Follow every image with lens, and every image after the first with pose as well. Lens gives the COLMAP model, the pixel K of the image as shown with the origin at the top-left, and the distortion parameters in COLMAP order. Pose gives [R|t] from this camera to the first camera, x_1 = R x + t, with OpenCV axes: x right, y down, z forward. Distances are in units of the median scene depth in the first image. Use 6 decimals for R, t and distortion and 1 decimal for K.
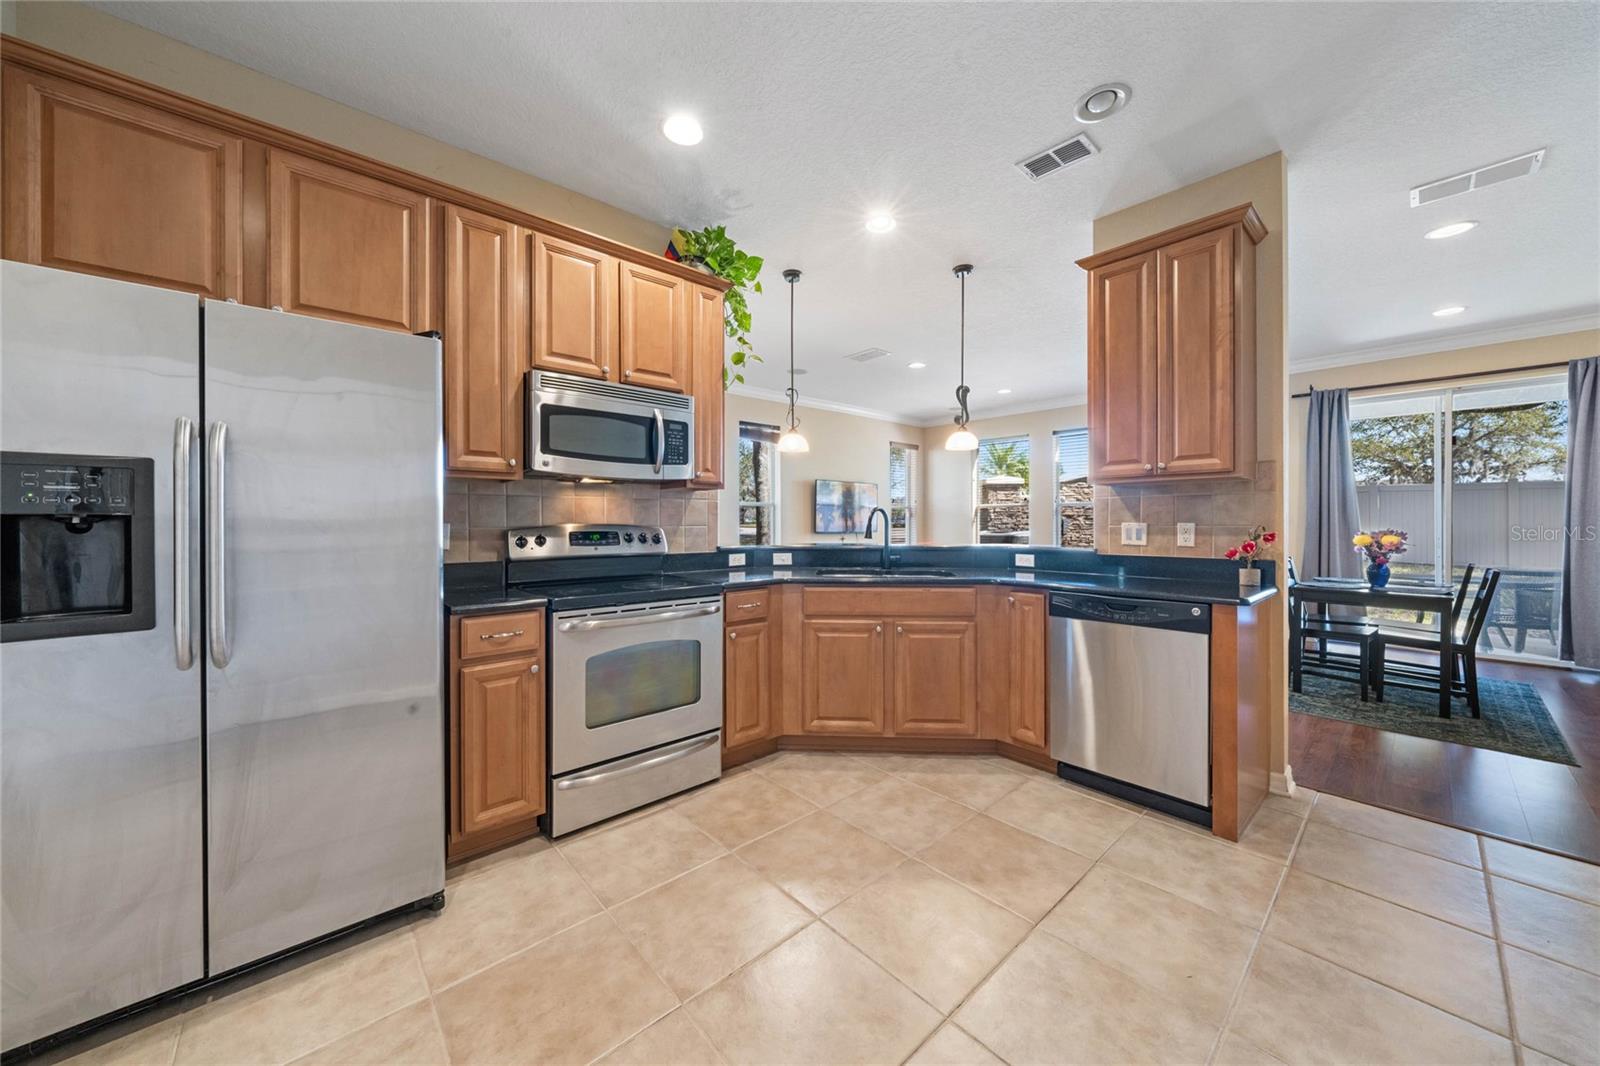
lens RADIAL K [[563.3, 0, 801.7], [0, 563.3, 521.9], [0, 0, 1]] dist [-0.000167, -0.000154]
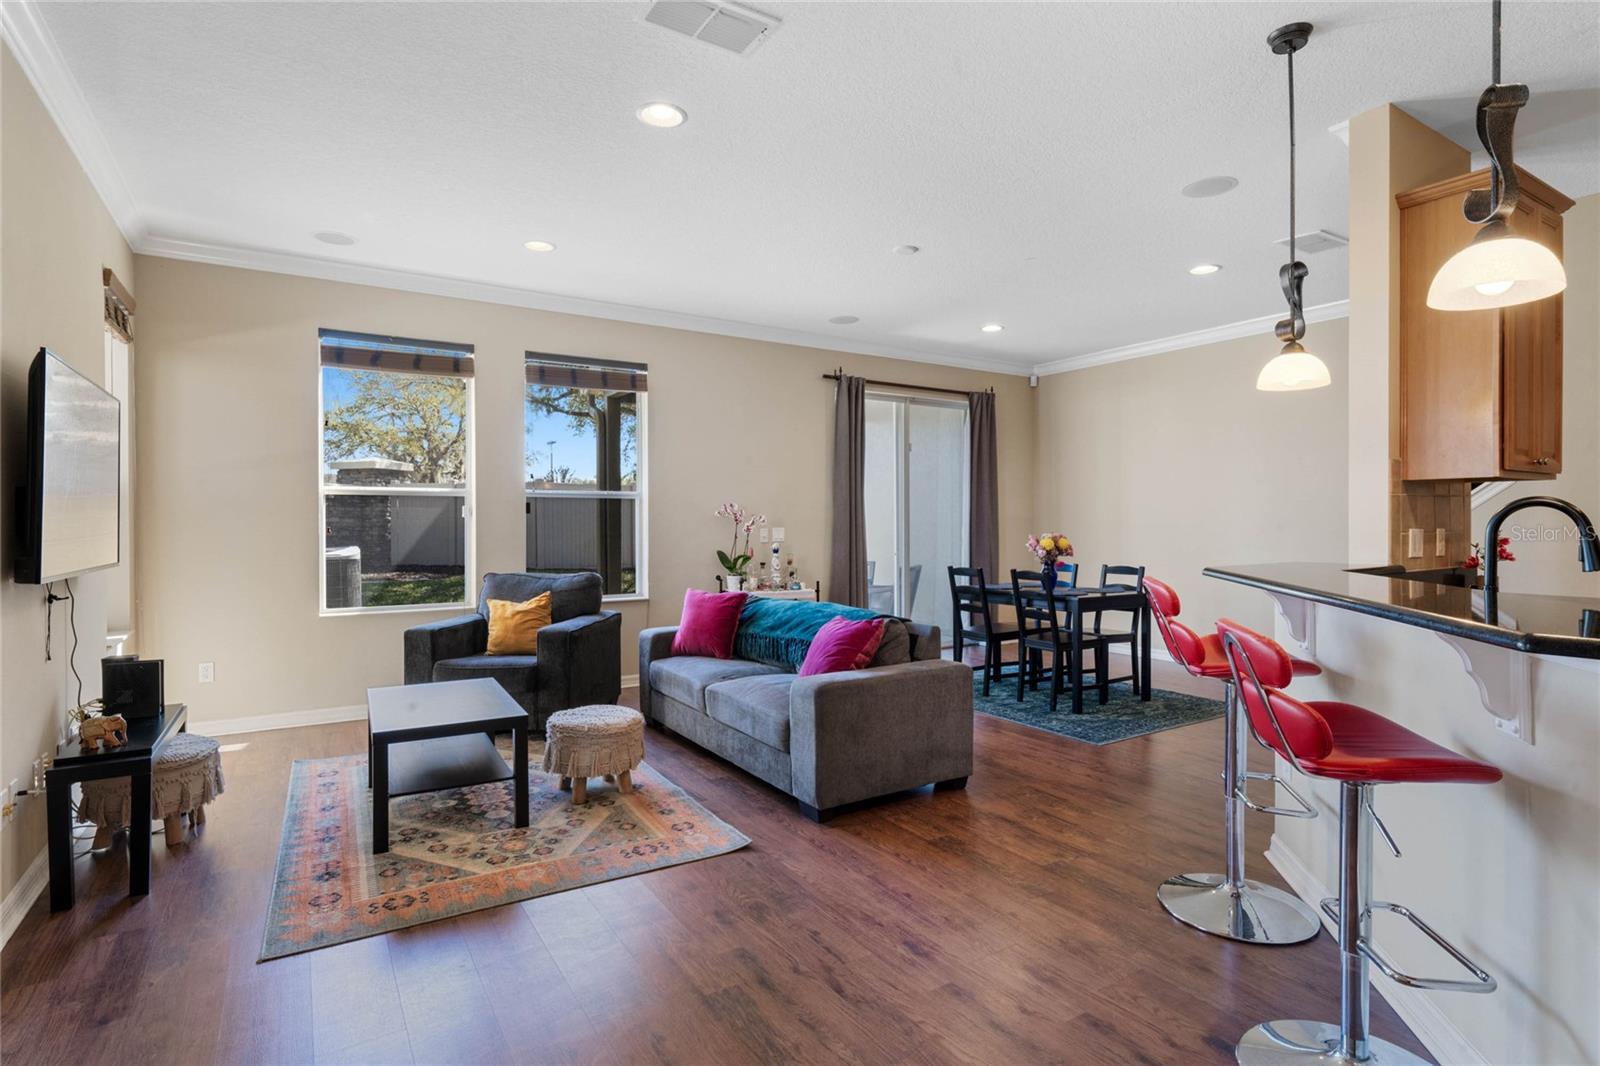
lens RADIAL K [[805.5, 0, 801.5], [0, 805.5, 516.4], [0, 0, 1]] dist [0.000052, 0.000025]
pose [[0.164649, -0.002376, 0.986349, -0.065680], [0.006976, 0.999975, 0.001244, -0.002946], [-0.986328, 0.006676, 0.164662, 0.167153]]
